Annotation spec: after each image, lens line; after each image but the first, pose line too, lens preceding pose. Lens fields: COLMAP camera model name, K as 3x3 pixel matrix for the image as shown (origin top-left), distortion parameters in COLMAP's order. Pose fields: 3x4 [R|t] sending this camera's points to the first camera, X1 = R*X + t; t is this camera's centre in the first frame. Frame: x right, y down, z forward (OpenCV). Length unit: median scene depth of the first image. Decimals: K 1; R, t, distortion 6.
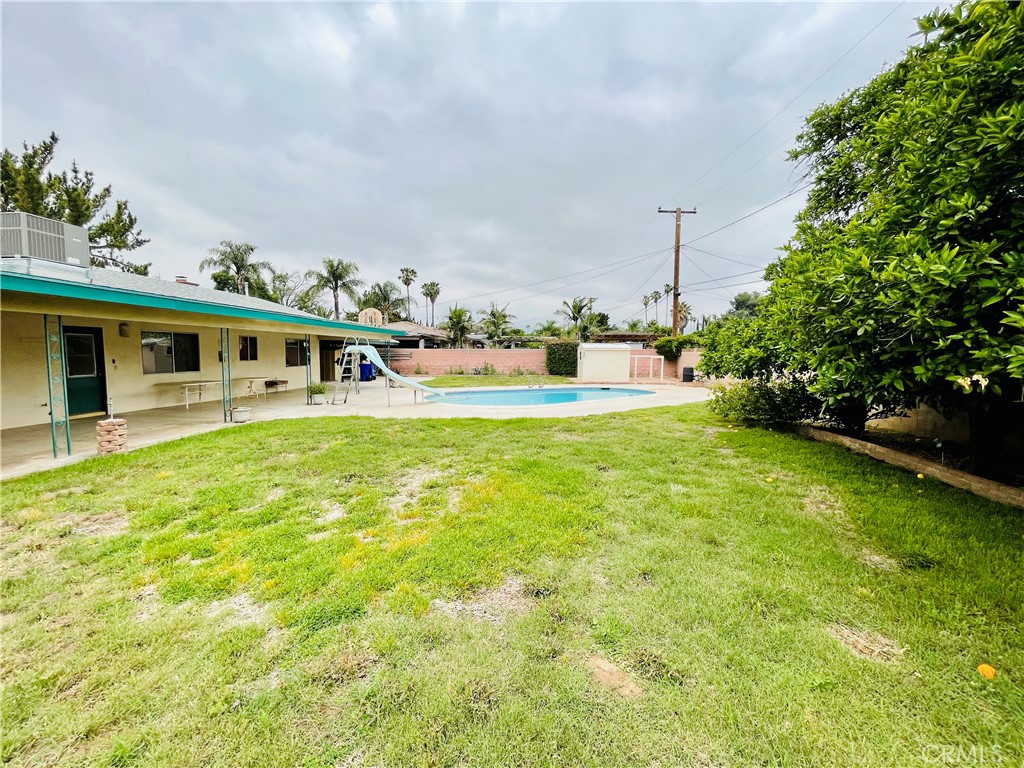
lens RADIAL K [[414.9, 0, 509.3], [0, 414.9, 381.7], [0, 0, 1]] dist [-0.000821, -0.000973]
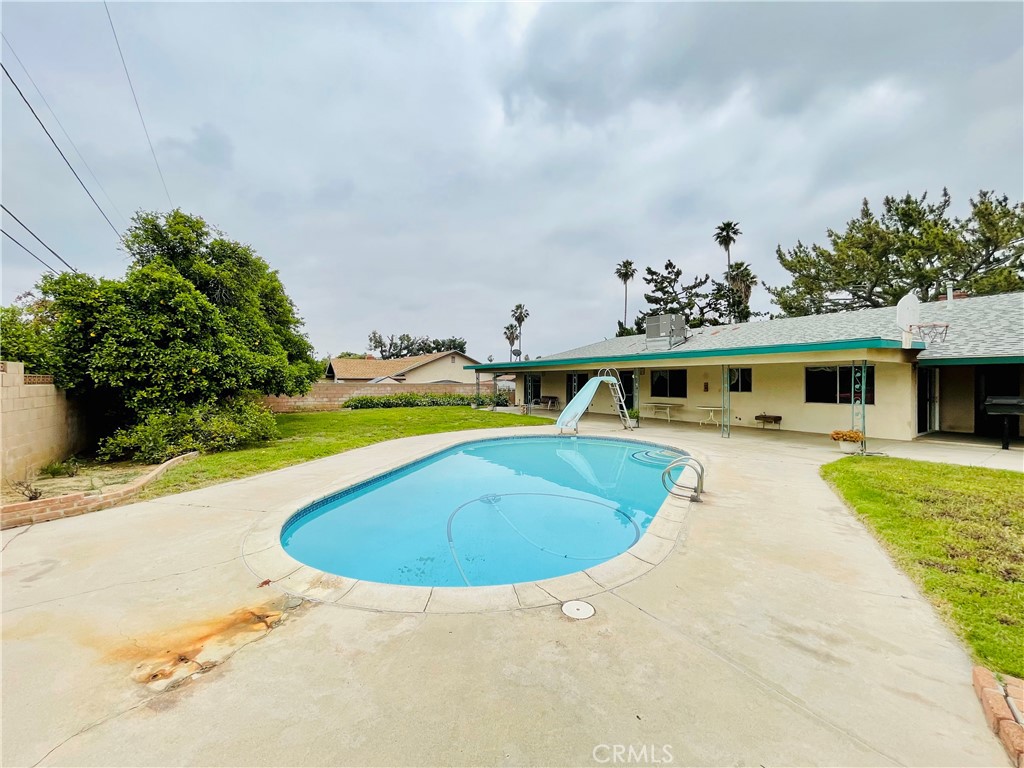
lens RADIAL K [[414.9, 0, 512.9], [0, 414.9, 379.5], [0, 0, 1]] dist [-0.000821, -0.000973]
pose [[-0.769266, -0.013955, -0.638776, 0.265575], [-0.054647, 0.997535, 0.044018, -0.055856], [0.636587, 0.068769, -0.768133, 0.830136]]
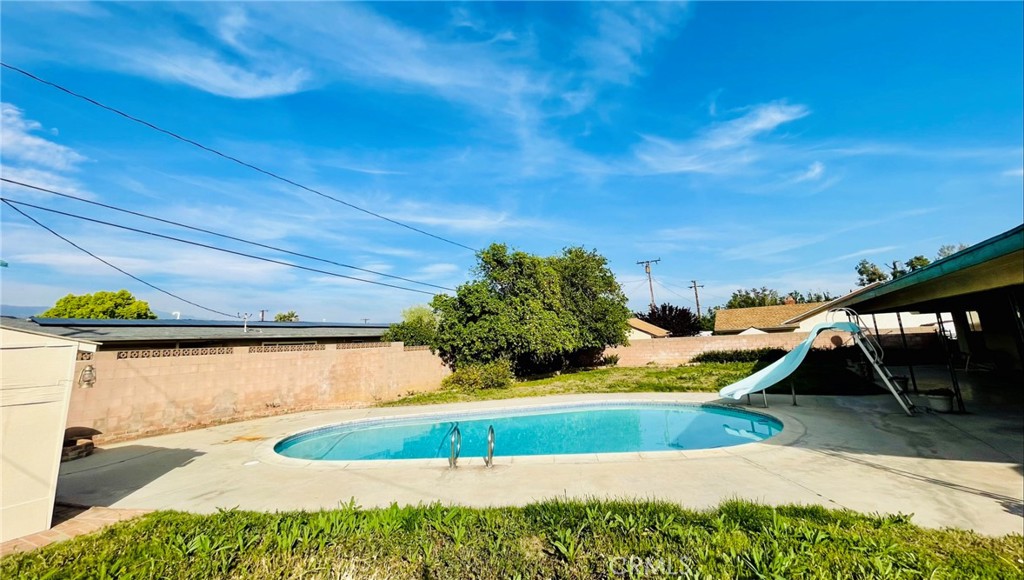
lens RADIAL K [[426.2, 0, 505.7], [0, 426.2, 253.2], [0, 0, 1]] dist [0.000491, -0.000121]
pose [[-0.899749, 0.124643, 0.418230, -0.086967], [0.071965, 0.987602, -0.139511, -0.069013], [-0.430434, -0.095427, -0.897564, 0.940362]]
